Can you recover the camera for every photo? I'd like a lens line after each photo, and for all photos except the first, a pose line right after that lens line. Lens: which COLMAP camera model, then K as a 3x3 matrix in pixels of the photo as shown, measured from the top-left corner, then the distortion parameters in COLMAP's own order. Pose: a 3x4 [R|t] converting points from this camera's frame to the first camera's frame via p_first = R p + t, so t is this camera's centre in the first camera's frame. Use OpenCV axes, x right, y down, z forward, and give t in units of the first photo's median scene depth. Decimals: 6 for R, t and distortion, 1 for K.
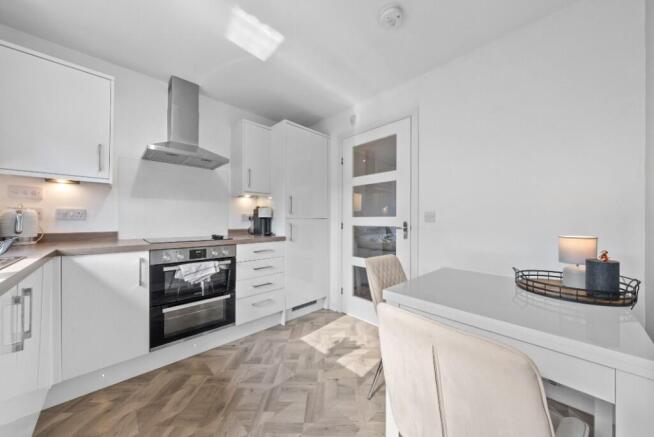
lens RADIAL K [[223.9, 0, 327.0], [0, 223.9, 218.5], [0, 0, 1]] dist [0.001018, 0.000151]
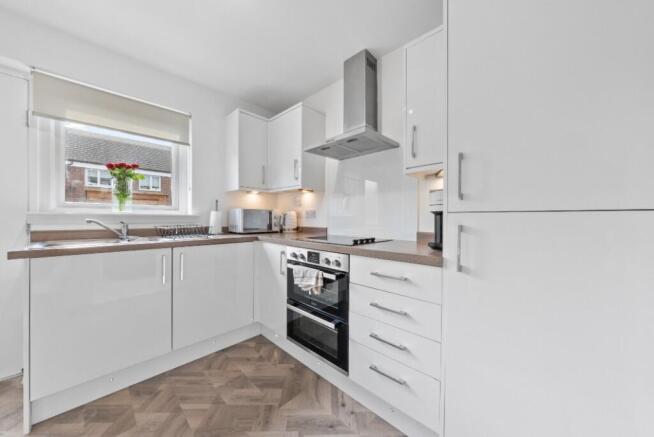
lens RADIAL K [[231.1, 0, 327.0], [0, 231.1, 218.5], [0, 0, 1]] dist [0.000044, 0.000031]
pose [[0.026103, -0.000744, -0.999659, 0.323774], [0.006154, 0.999981, -0.000584, 0.013386], [0.999640, -0.006137, 0.026107, 1.119112]]
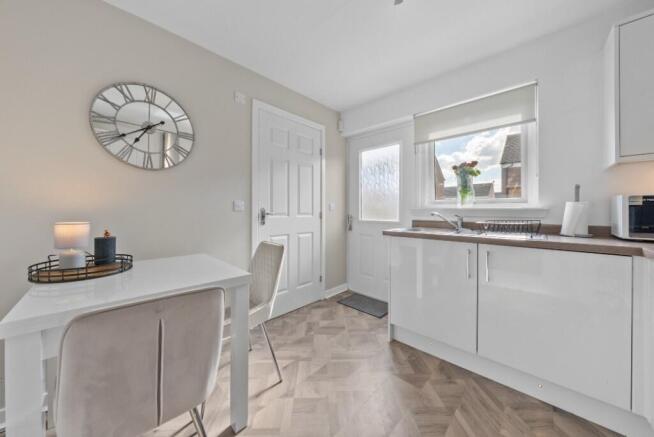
lens RADIAL K [[230.3, 0, 327.2], [0, 230.3, 209.9], [0, 0, 1]] dist [-0.000238, -0.000020]
pose [[-0.999161, -0.008829, -0.039992, -0.041312], [-0.008287, 0.999872, -0.013701, 0.017524], [0.040108, -0.013358, -0.999106, 1.377110]]
